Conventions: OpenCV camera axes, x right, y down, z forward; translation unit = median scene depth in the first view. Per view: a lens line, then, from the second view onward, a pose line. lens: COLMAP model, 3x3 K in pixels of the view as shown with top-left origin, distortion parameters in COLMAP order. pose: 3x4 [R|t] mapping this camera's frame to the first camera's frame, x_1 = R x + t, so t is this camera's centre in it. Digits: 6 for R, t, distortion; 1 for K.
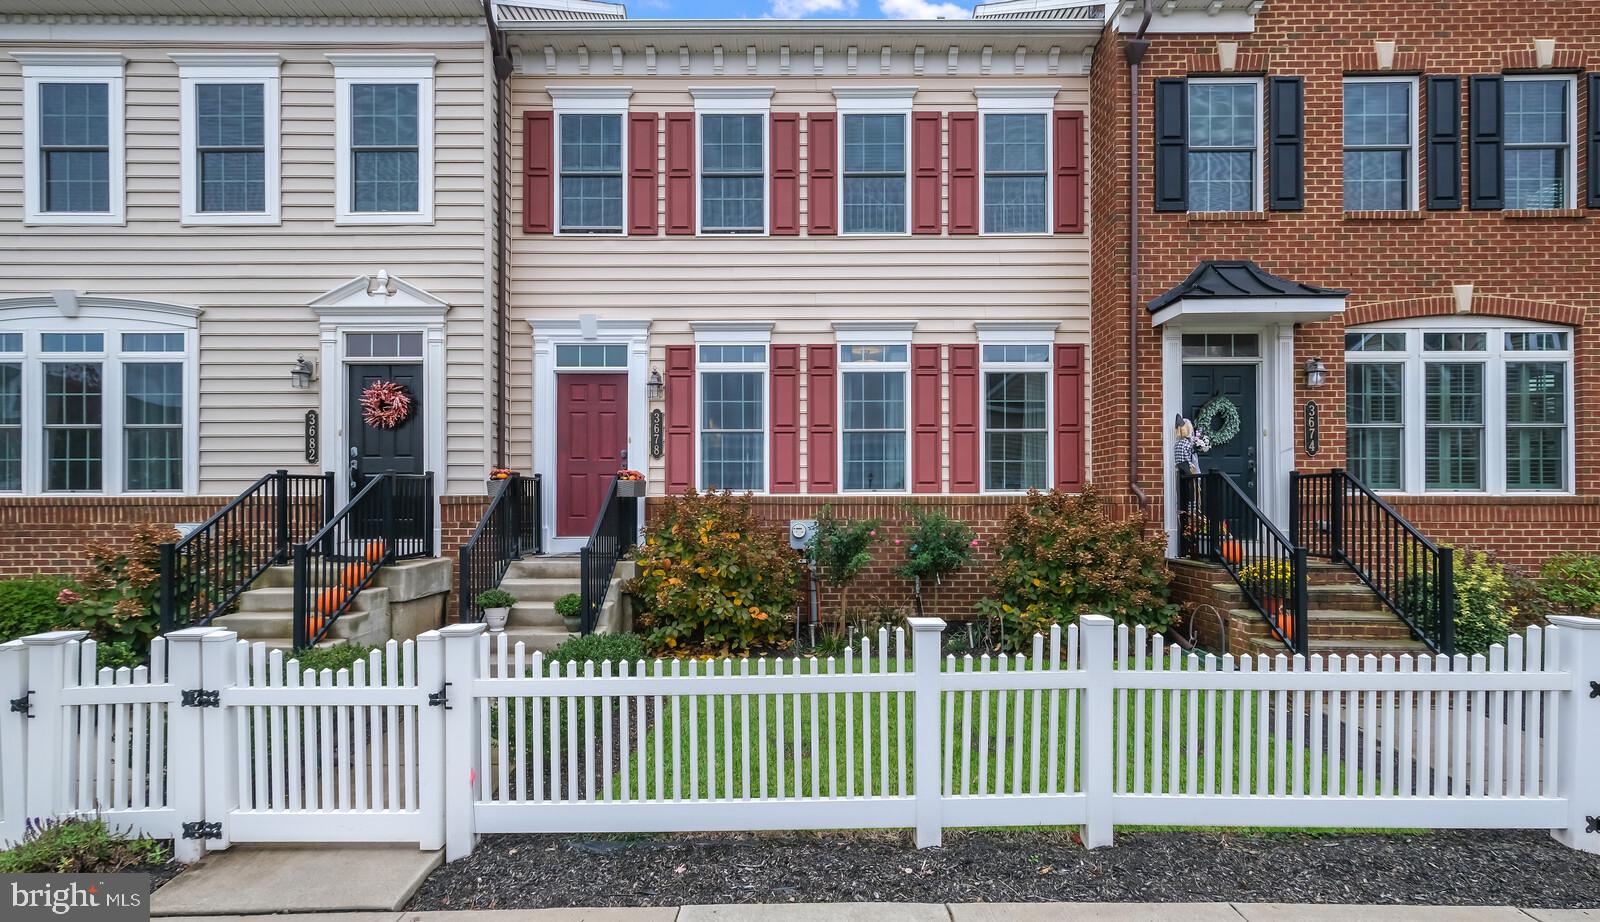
lens RADIAL K [[715.8, 0, 816.4], [0, 715.8, 495.8], [0, 0, 1]] dist [0.010493, -0.001289]
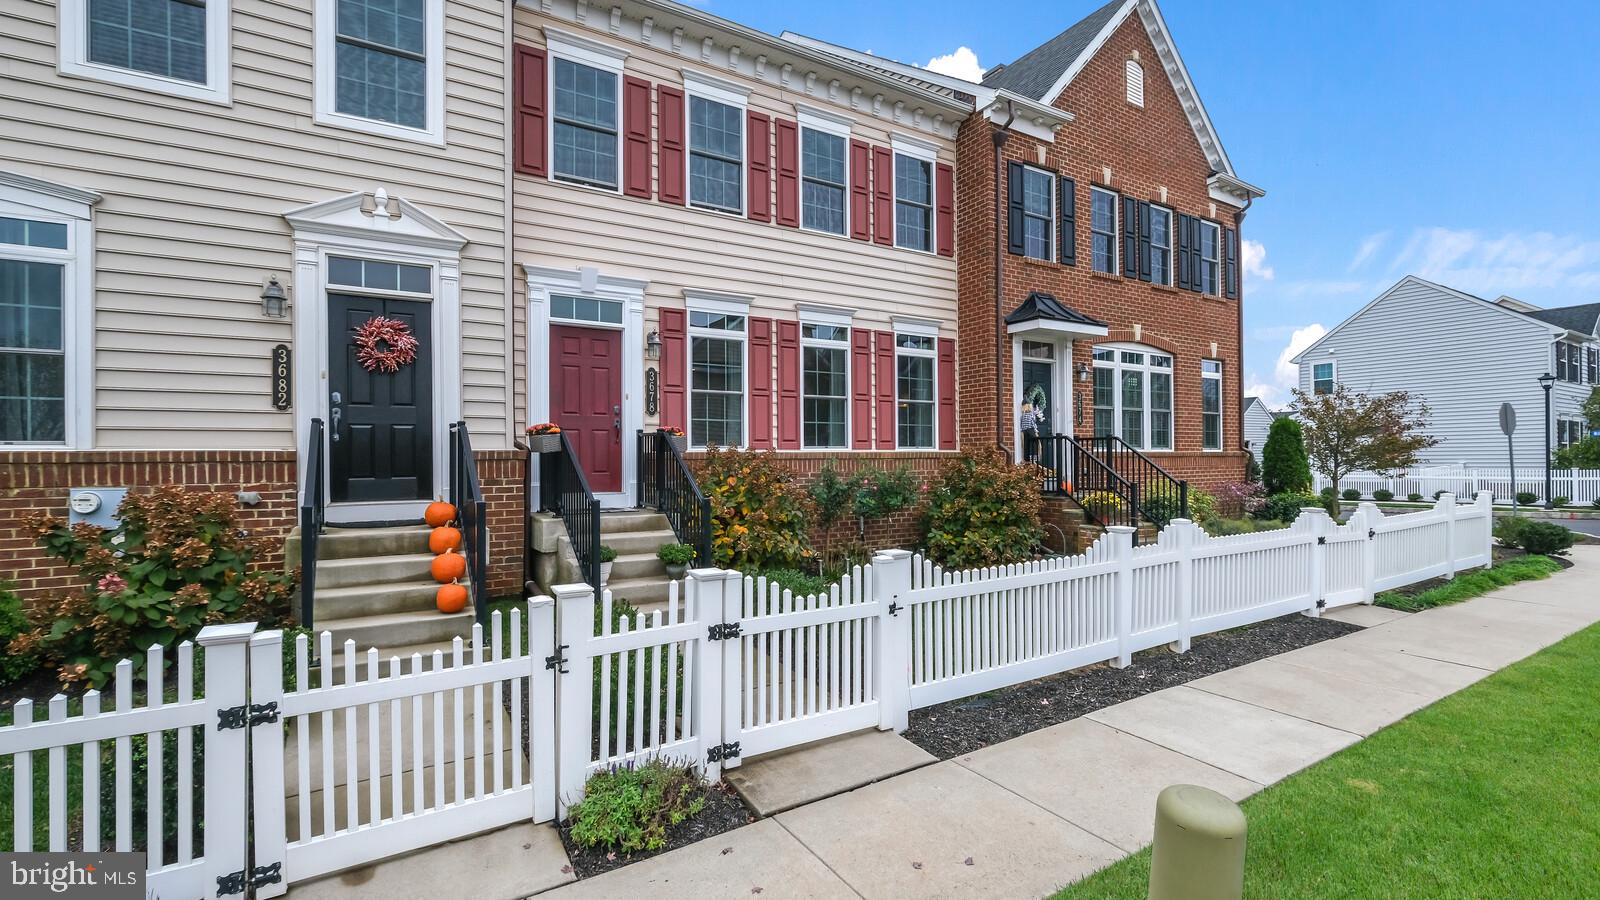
lens RADIAL K [[701.5, 0, 838.4], [0, 701.5, 448.2], [0, 0, 1]] dist [0.010110, -0.001572]
pose [[0.848576, 0.003591, 0.529061, -0.547125], [0.000355, 0.999973, -0.007358, 0.003216], [-0.529073, 0.006431, 0.848552, -0.003053]]
